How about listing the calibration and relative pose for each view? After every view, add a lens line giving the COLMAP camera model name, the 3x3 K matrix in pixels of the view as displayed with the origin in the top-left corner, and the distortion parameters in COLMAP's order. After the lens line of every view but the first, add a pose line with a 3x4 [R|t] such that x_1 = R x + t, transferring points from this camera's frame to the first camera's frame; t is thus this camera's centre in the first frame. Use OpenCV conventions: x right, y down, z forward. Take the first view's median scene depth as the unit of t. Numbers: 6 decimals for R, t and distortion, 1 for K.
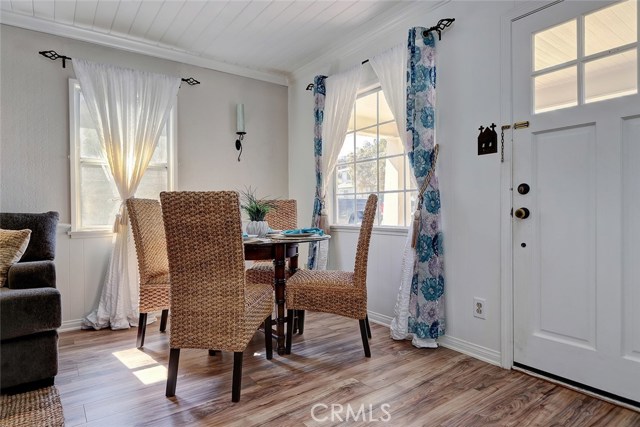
lens RADIAL K [[341.7, 0, 320.0], [0, 341.7, 213.5], [0, 0, 1]] dist [-0.037945, 0.000051]
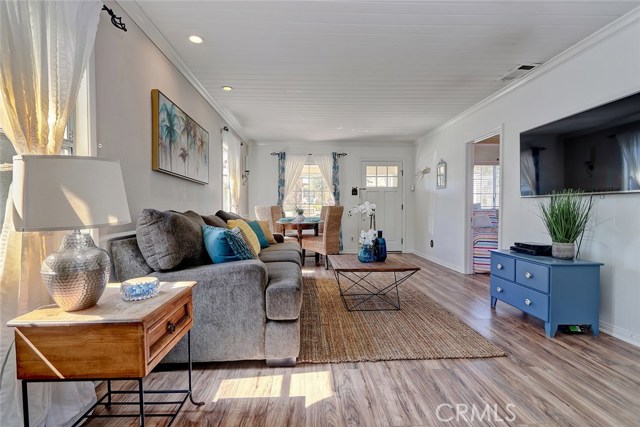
lens RADIAL K [[298.6, 0, 320.0], [0, 298.6, 213.5], [0, 0, 1]] dist [-0.011812, -0.000350]
pose [[0.569016, -0.010243, 0.822263, -2.045066], [0.005862, 0.999948, 0.008400, -0.010742], [-0.822306, 0.000041, 0.569046, -0.441559]]
